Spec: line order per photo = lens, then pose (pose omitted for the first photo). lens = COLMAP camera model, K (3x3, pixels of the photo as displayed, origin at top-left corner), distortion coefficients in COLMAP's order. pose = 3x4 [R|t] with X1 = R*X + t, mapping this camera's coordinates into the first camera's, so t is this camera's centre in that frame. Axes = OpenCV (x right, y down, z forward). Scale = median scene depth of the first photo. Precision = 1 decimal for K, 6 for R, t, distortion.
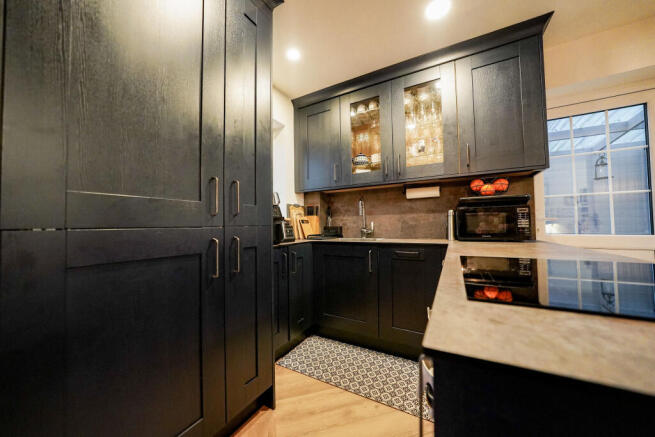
lens RADIAL K [[231.5, 0, 330.7], [0, 231.5, 217.7], [0, 0, 1]] dist [-0.018565, 0.003048]
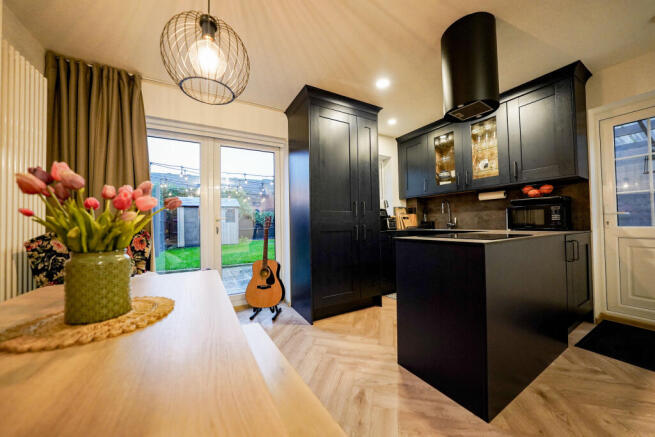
lens RADIAL K [[231.5, 0, 329.4], [0, 231.5, 218.7], [0, 0, 1]] dist [-0.018565, 0.003048]
pose [[0.860143, -0.011636, -0.509921, 0.256191], [0.020549, 0.999719, 0.011849, -0.008466], [0.509639, -0.020670, 0.860140, -0.627168]]
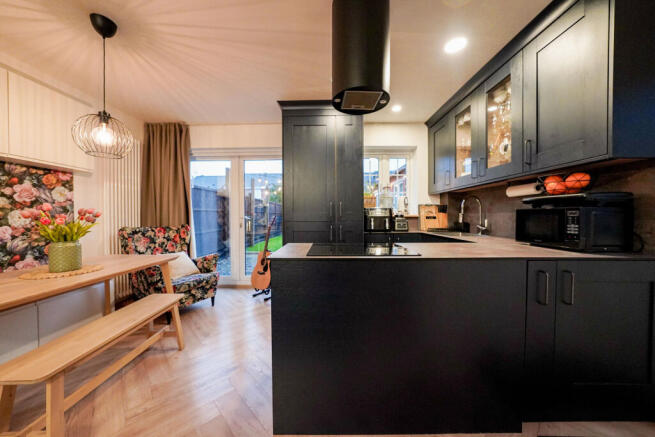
lens RADIAL K [[231.5, 0, 321.8], [0, 231.5, 218.7], [0, 0, 1]] dist [-0.018565, 0.003048]
pose [[0.470213, 0.025942, -0.882172, 0.807560], [0.020841, 0.998963, 0.040486, -0.046564], [0.882307, -0.037423, 0.469185, -0.146384]]
